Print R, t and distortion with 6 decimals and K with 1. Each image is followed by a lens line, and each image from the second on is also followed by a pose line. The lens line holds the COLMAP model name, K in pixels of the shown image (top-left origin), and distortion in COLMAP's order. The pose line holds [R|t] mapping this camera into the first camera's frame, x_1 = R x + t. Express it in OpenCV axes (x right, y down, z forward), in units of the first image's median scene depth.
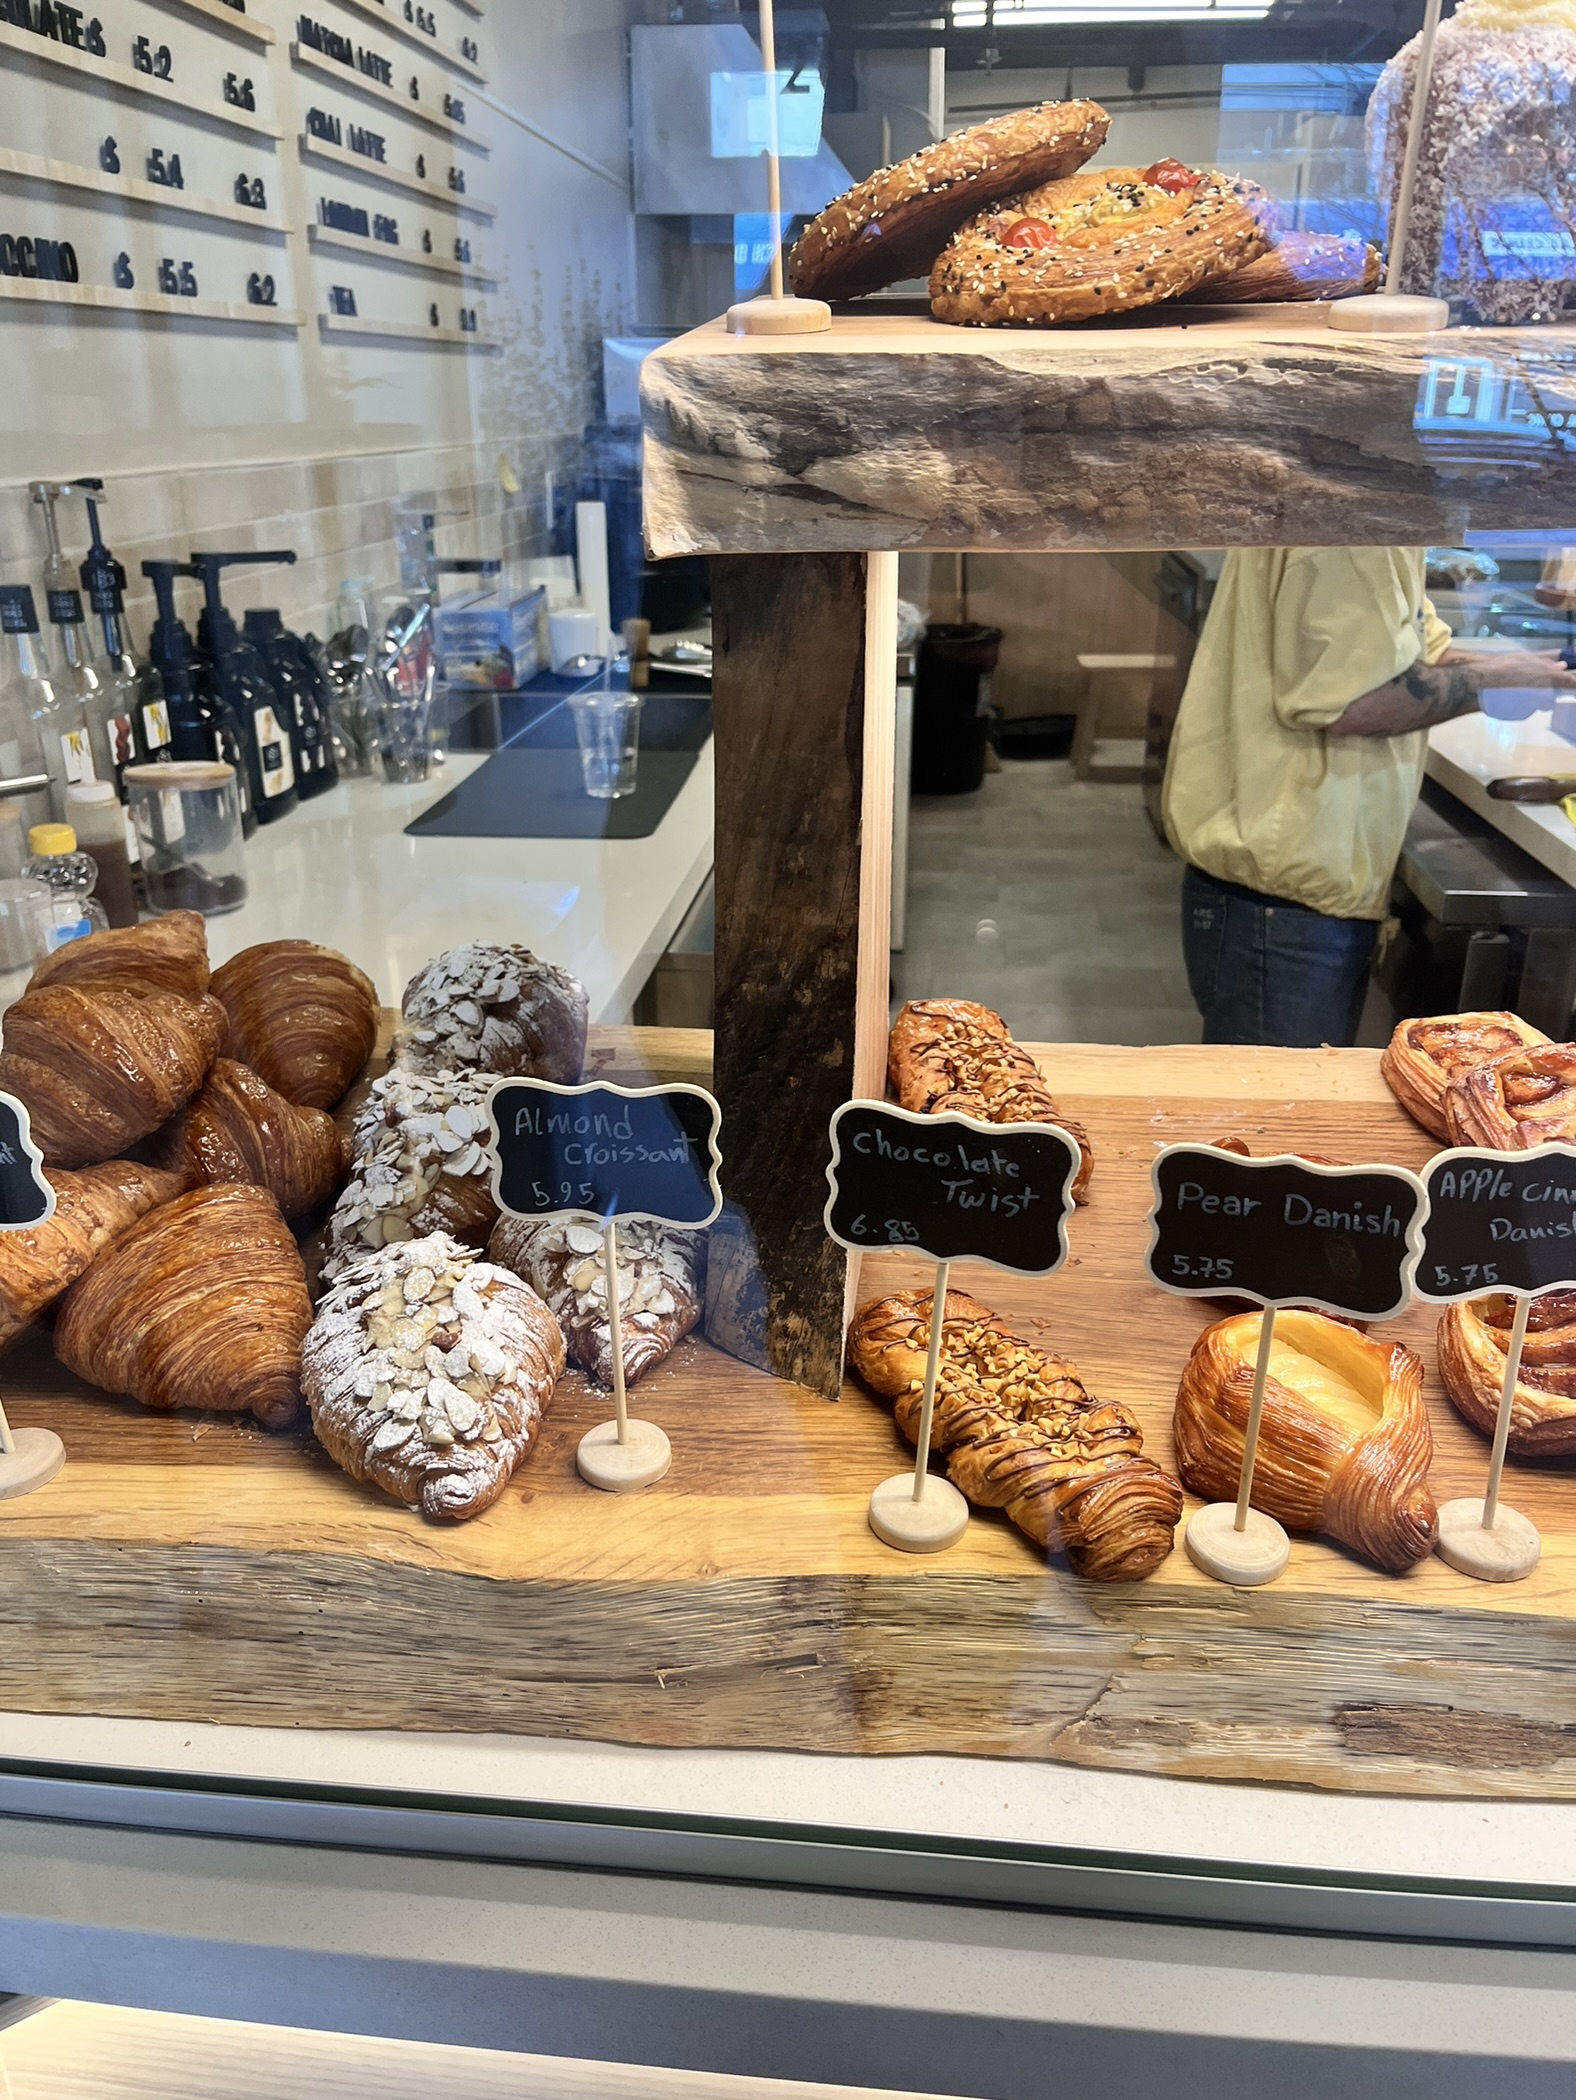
lens RADIAL K [[1610.7, 0, 781.9], [0, 1610.7, 1054.1], [0, 0, 1]] dist [-0.002408, -0.004633]
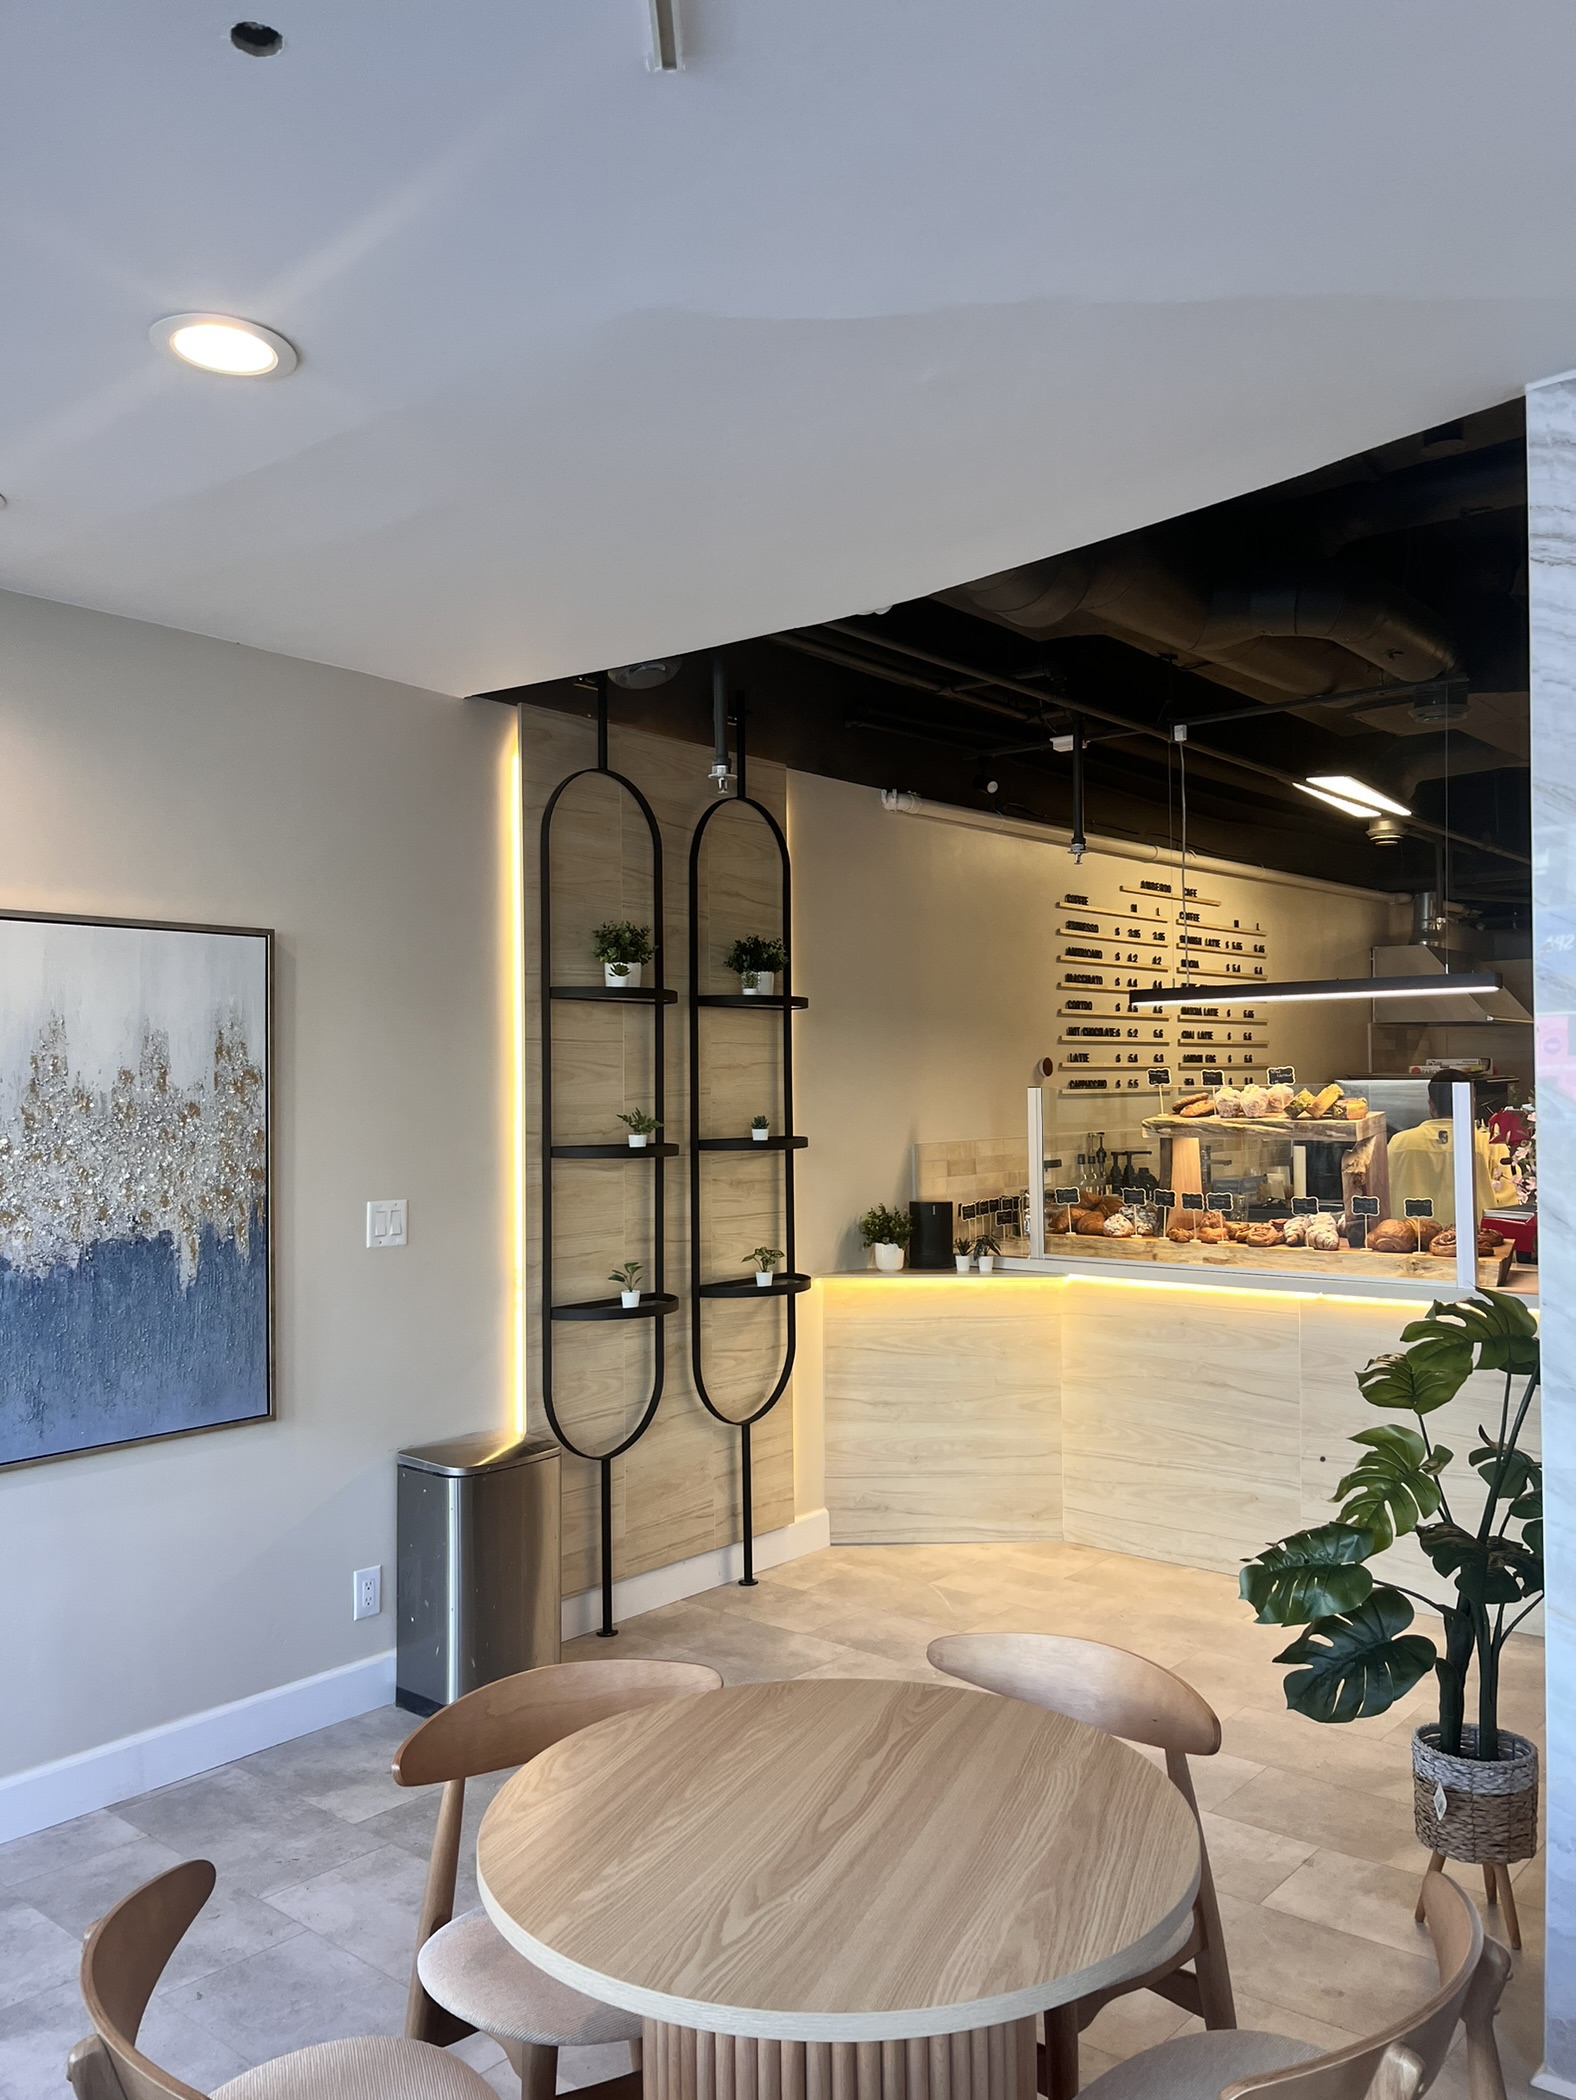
lens RADIAL K [[1610.7, 0, 788.1], [0, 1610.7, 1048.2], [0, 0, 1]] dist [-0.002408, -0.004633]
pose [[0.819202, -0.012039, -0.573379, 1.230734], [-0.212204, 0.922459, -0.322551, 0.909477], [0.532802, 0.385908, 0.753125, -2.520848]]
